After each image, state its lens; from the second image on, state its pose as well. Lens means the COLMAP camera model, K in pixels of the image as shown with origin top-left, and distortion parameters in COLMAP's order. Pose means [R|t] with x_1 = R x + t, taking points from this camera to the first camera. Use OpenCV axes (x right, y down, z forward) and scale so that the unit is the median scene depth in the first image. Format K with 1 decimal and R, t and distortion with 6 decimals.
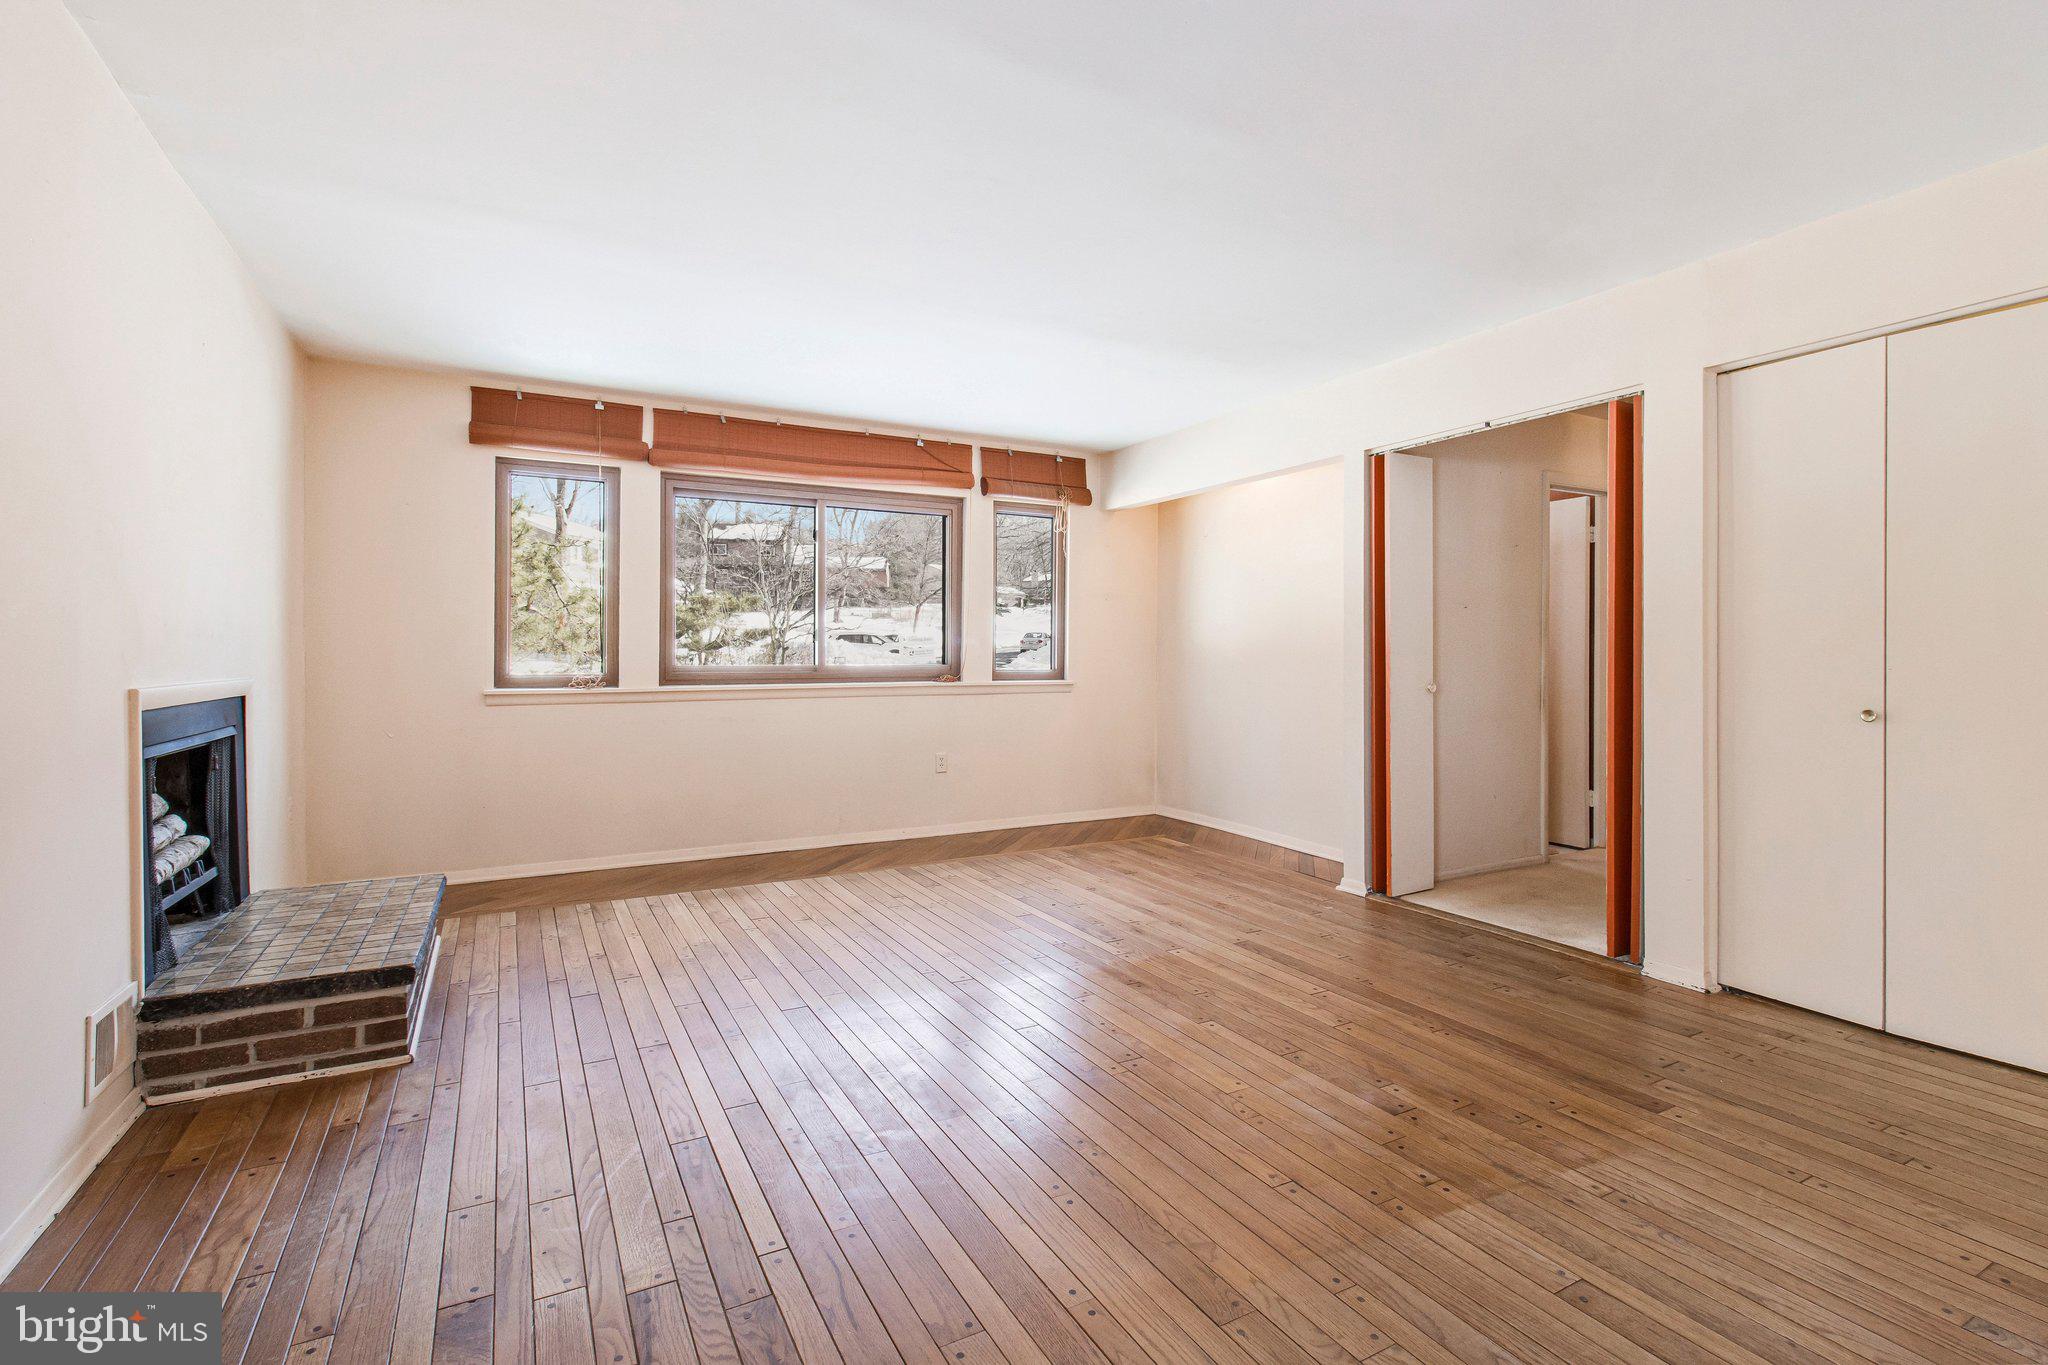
lens RADIAL K [[951.8, 0, 1042.3], [0, 951.8, 666.2], [0, 0, 1]] dist [-0.000134, 0.002014]
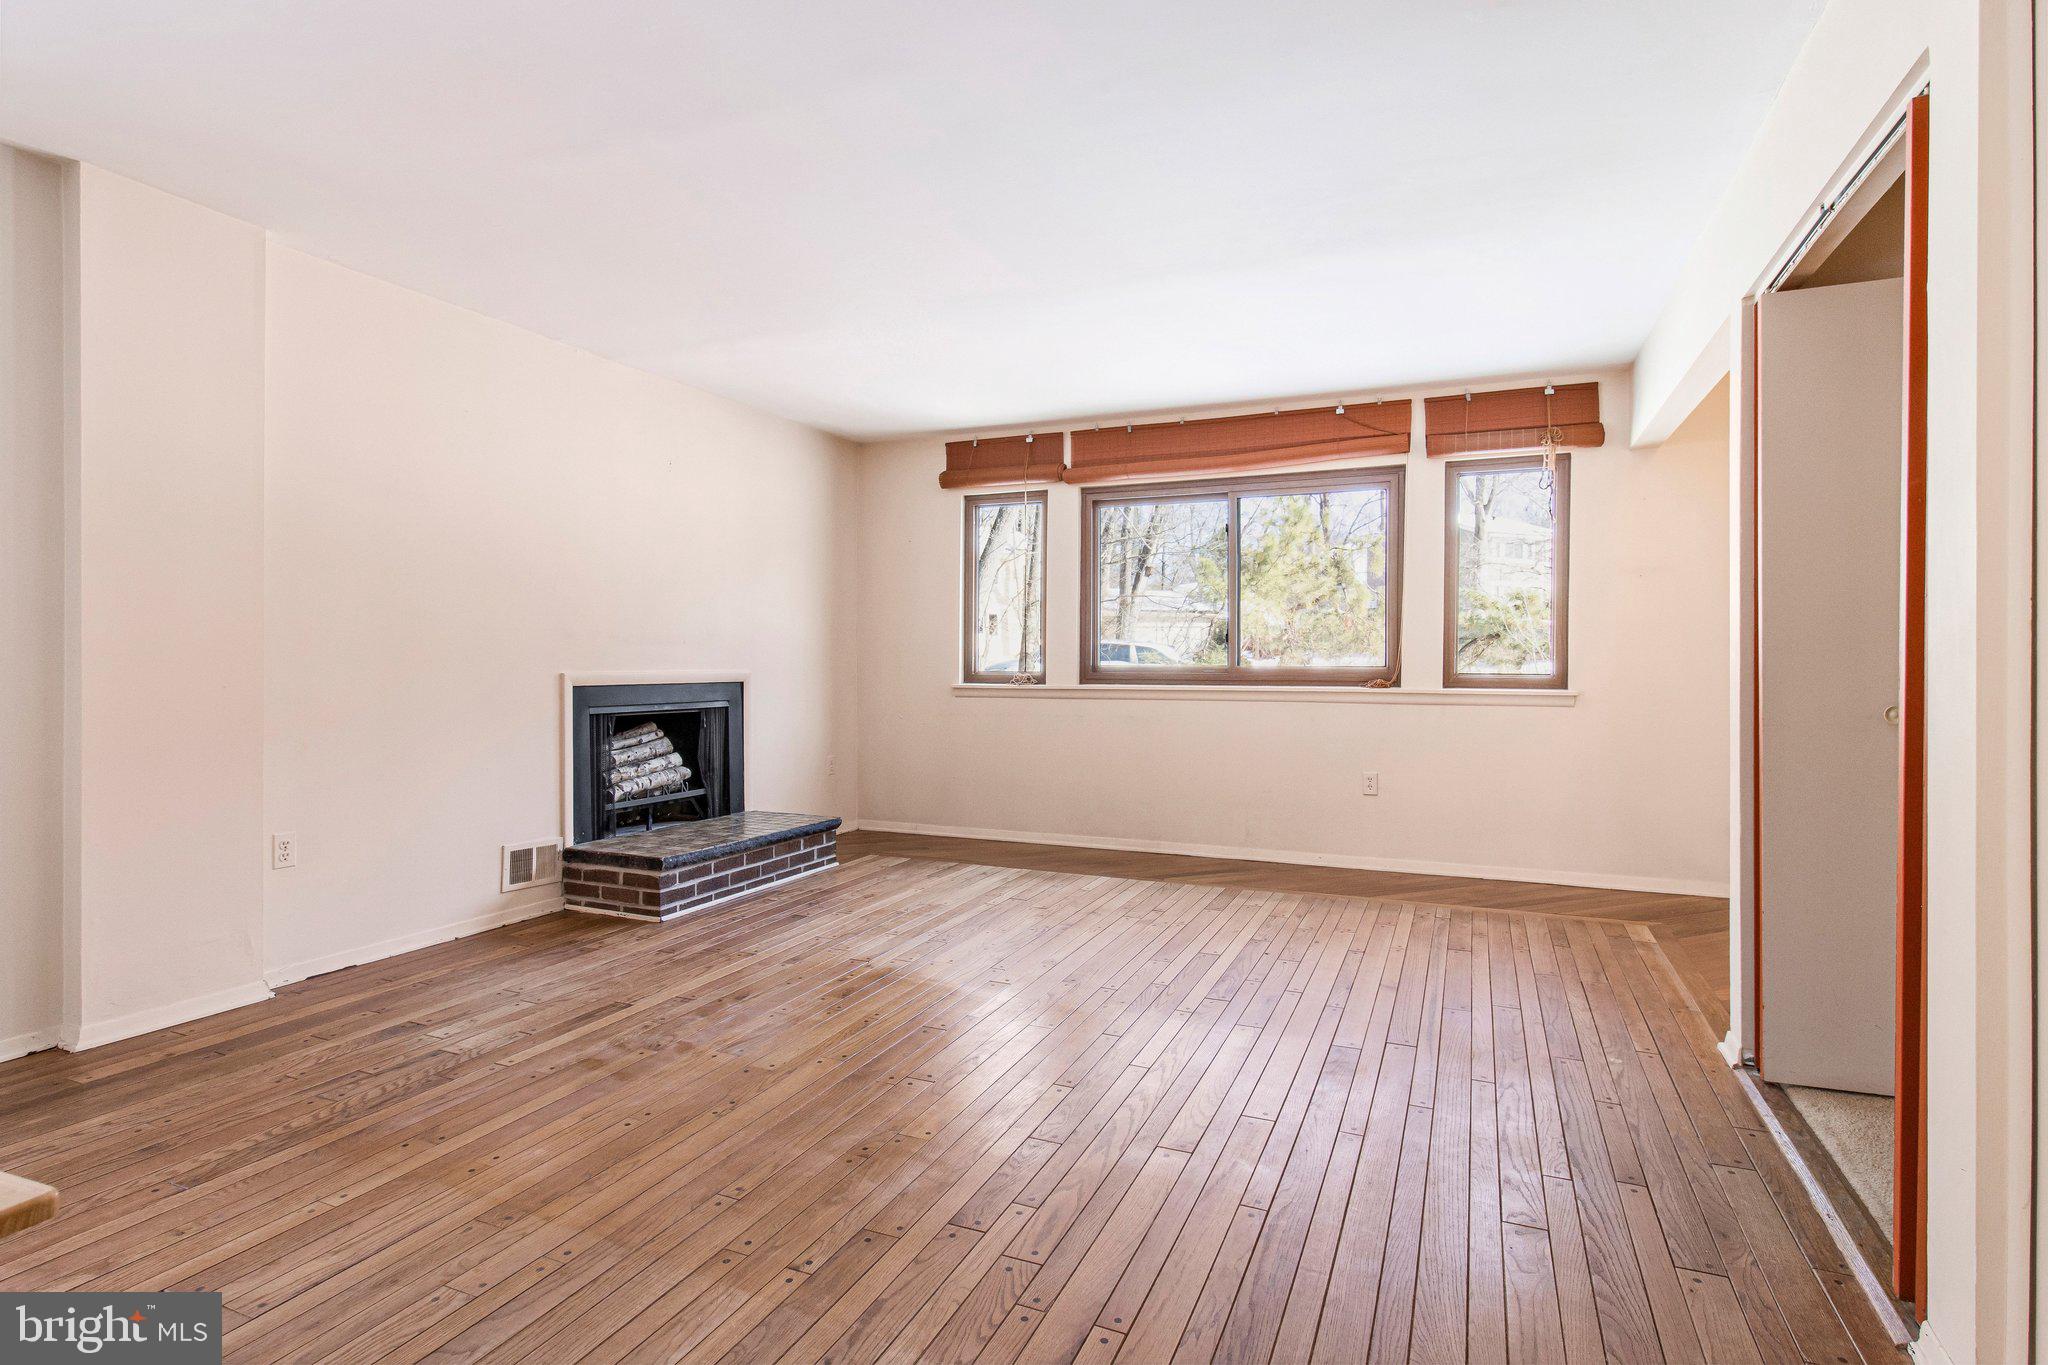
lens RADIAL K [[1027.0, 0, 1037.5], [0, 1027.0, 676.5], [0, 0, 1]] dist [-0.001949, 0.000327]
pose [[0.604422, 0.013780, -0.796545, 0.555567], [-0.009532, 0.999904, 0.010065, 0.000292], [0.796607, 0.001509, 0.604495, 0.271006]]
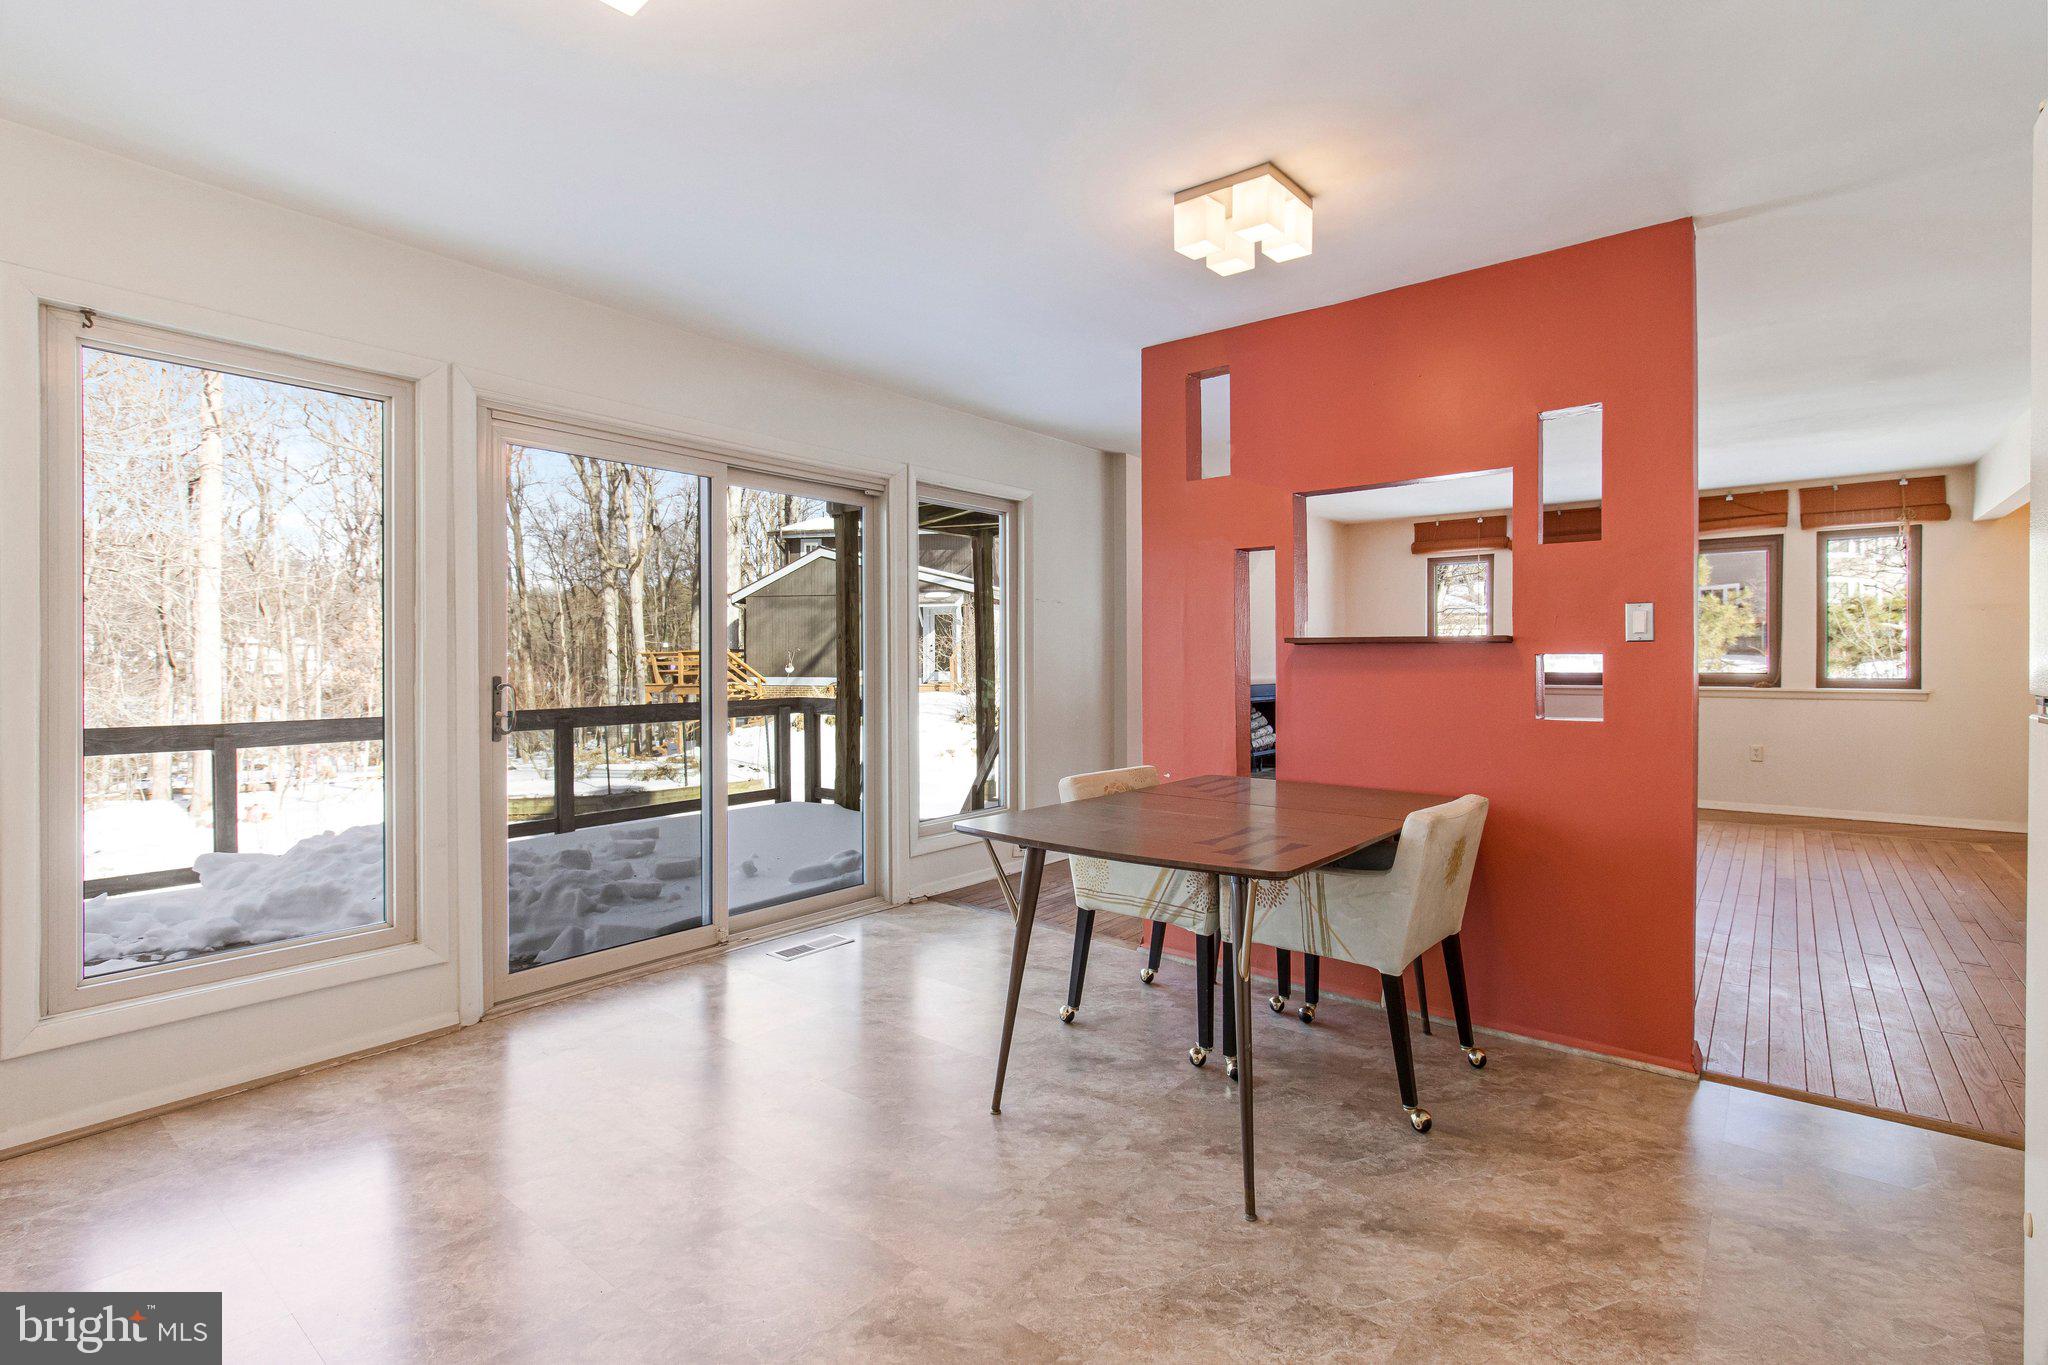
lens RADIAL K [[951.8, 0, 1030.2], [0, 951.8, 662.8], [0, 0, 1]] dist [-0.000134, 0.002014]
pose [[0.372793, 0.001961, -0.927912, 0.862644], [-0.007475, 0.999972, -0.000890, -0.009556], [0.927884, 0.007268, 0.372797, -0.409539]]
